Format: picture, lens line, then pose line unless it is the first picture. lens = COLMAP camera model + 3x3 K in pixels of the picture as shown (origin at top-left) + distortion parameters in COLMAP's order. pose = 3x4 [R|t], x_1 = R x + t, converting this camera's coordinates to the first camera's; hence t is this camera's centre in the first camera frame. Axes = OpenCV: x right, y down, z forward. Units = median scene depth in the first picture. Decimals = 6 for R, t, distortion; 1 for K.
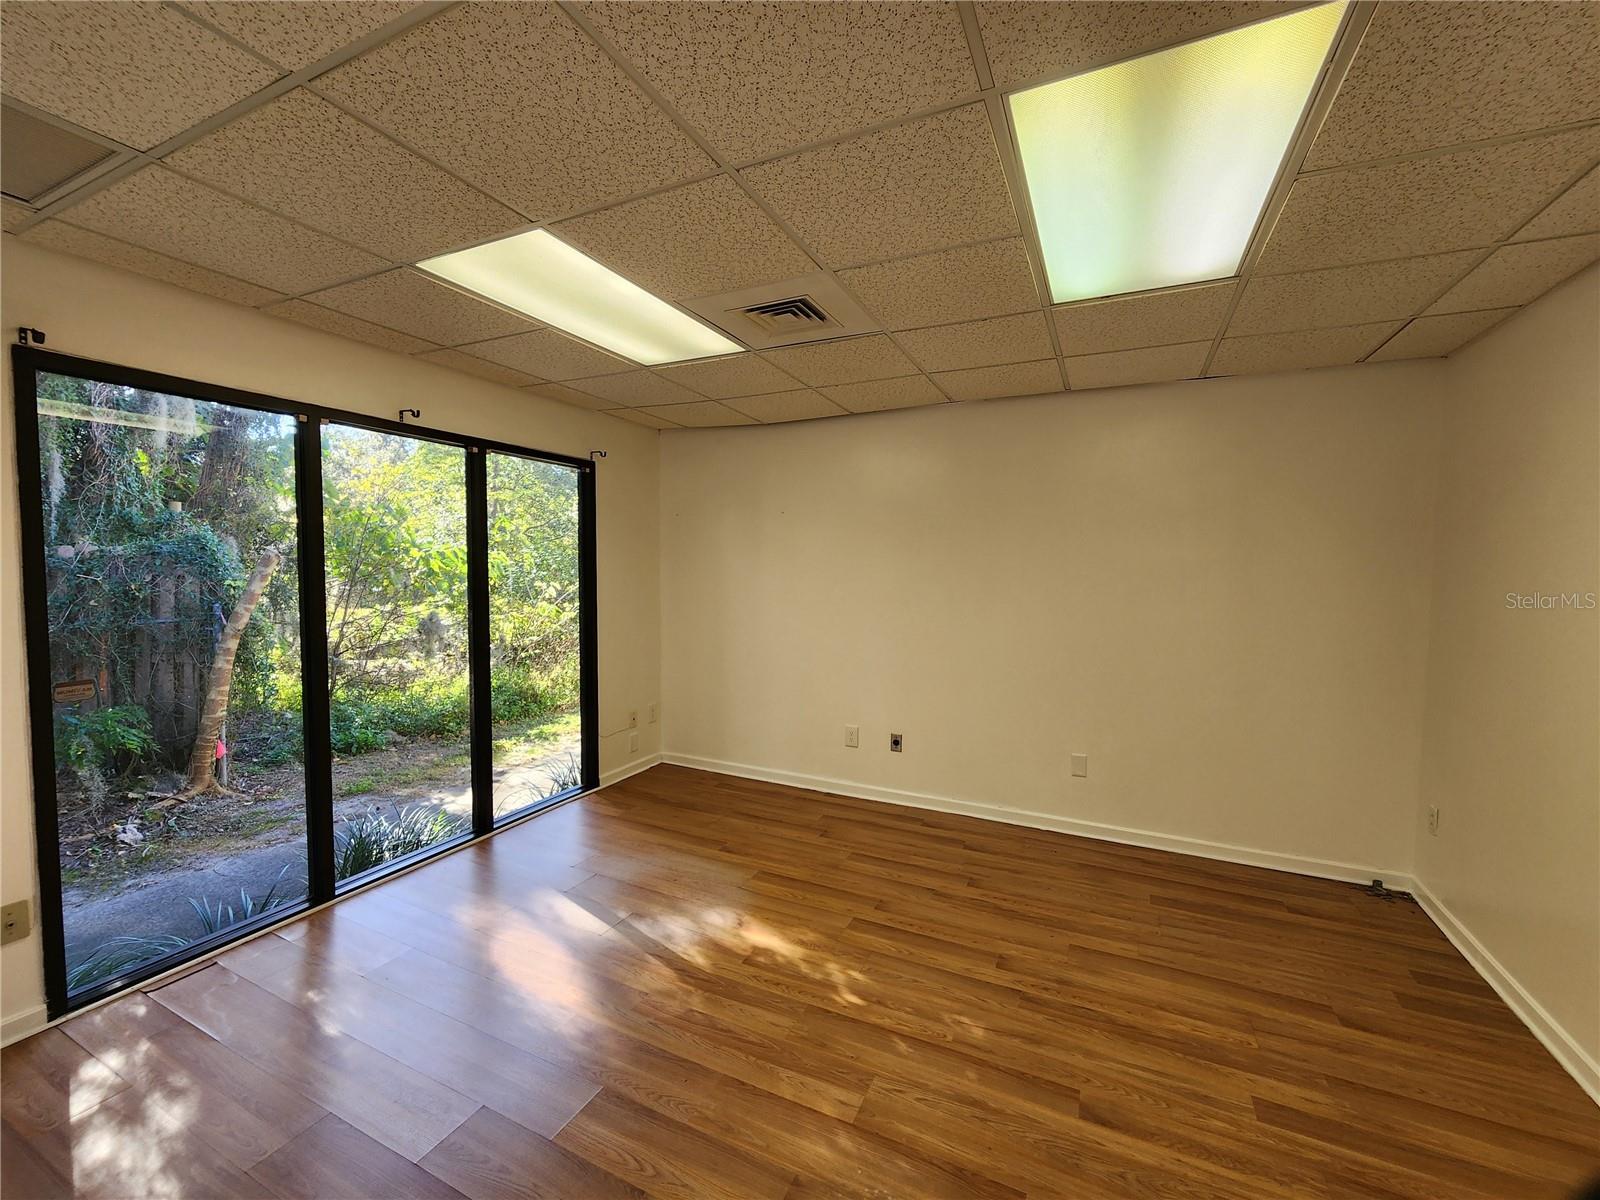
lens RADIAL K [[656.1, 0, 800.0], [0, 656.1, 600.0], [0, 0, 1]] dist [-0.000308, 0.000048]
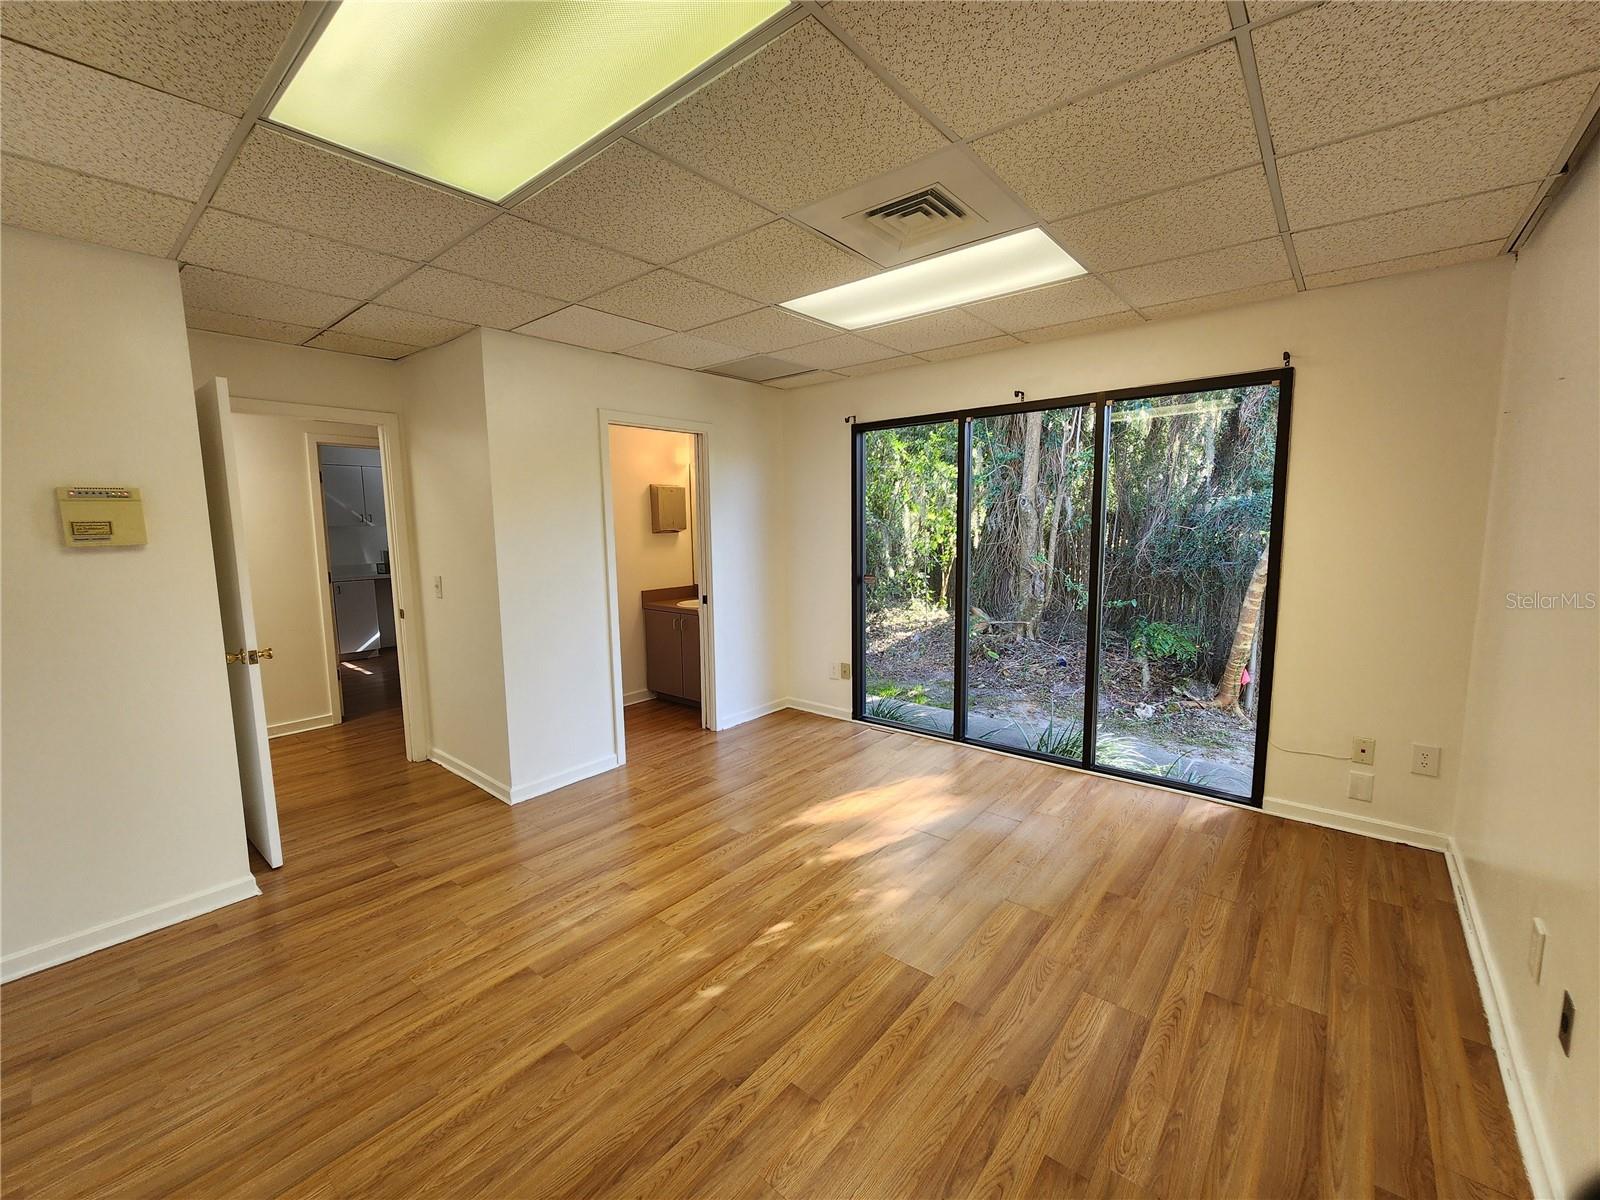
lens RADIAL K [[658.8, 0, 798.8], [0, 658.8, 599.0], [0, 0, 1]] dist [-0.002356, 0.000915]
pose [[-0.249759, 0.109052, -0.962148, 0.660350], [-0.038935, 0.991703, 0.122509, -0.032873], [0.967525, 0.068059, -0.243441, 0.817969]]
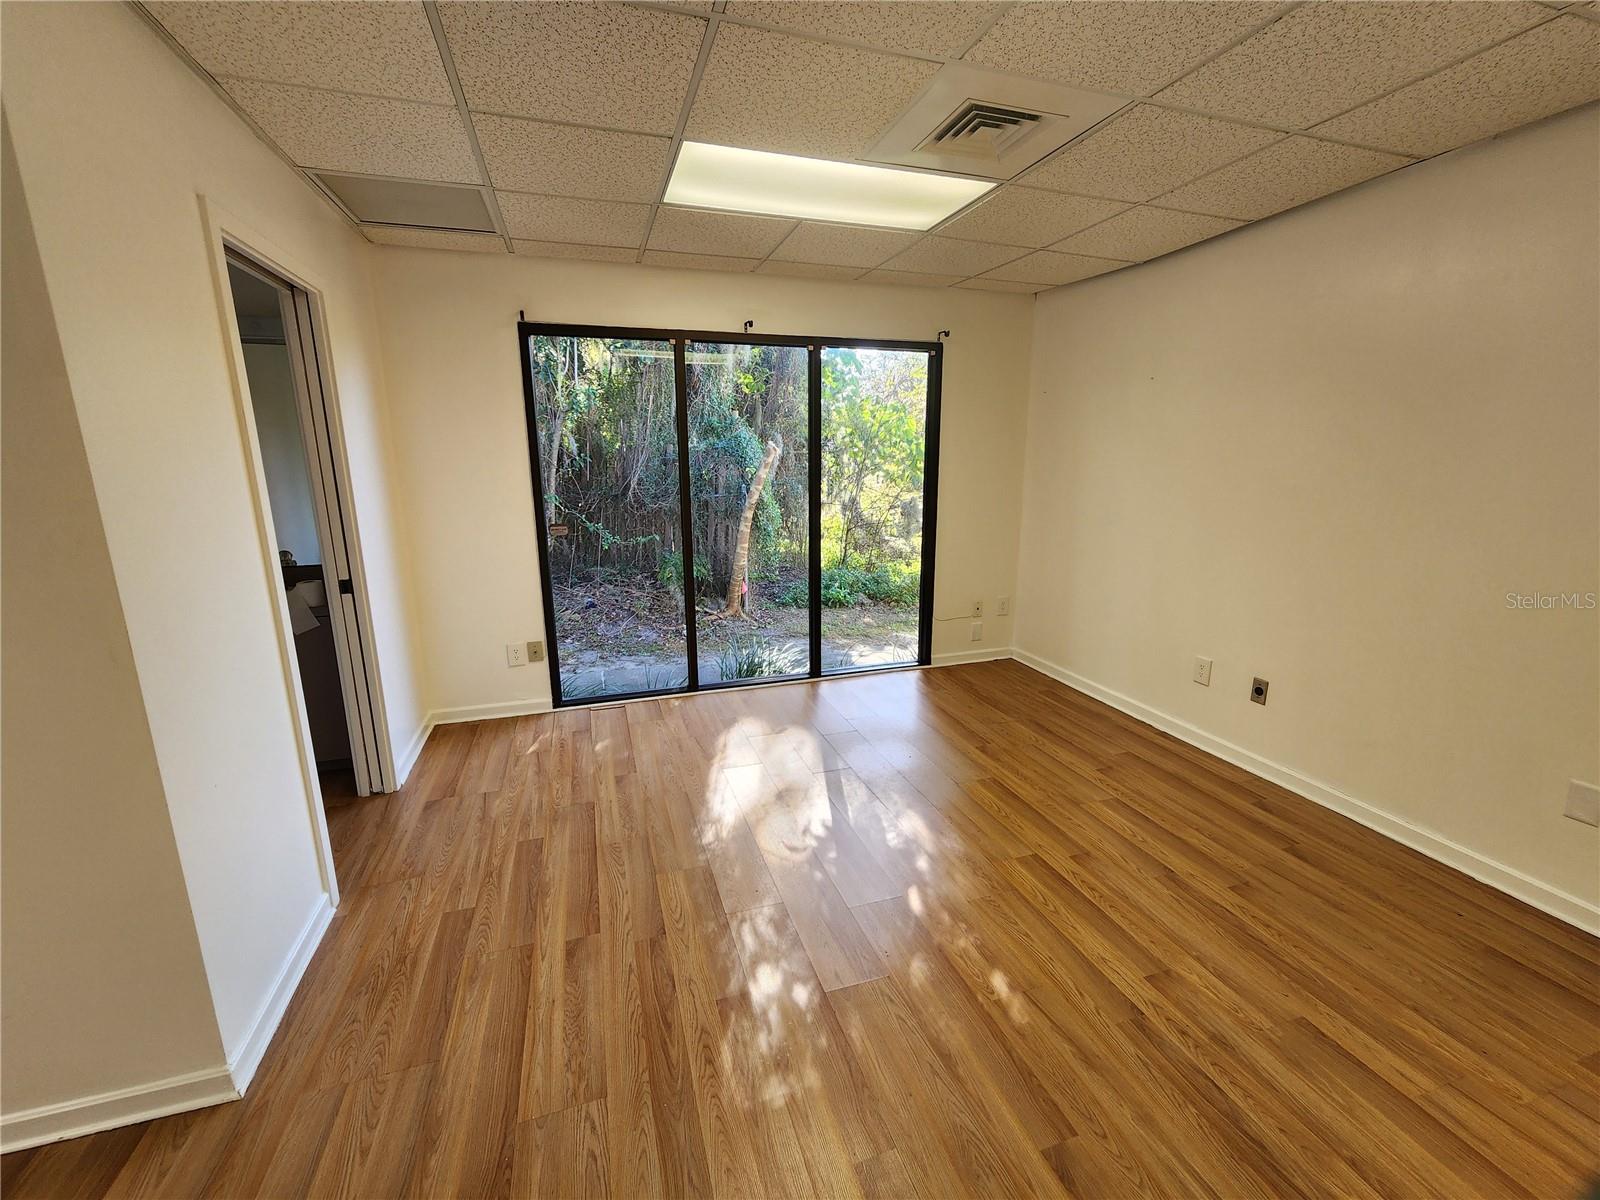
lens RADIAL K [[658.8, 0, 798.8], [0, 658.8, 599.0], [0, 0, 1]] dist [-0.002356, 0.000915]
pose [[0.689315, 0.142548, -0.710300, 0.359328], [-0.026972, 0.984821, 0.171466, 0.004092], [0.723960, -0.099035, 0.682696, 0.163639]]
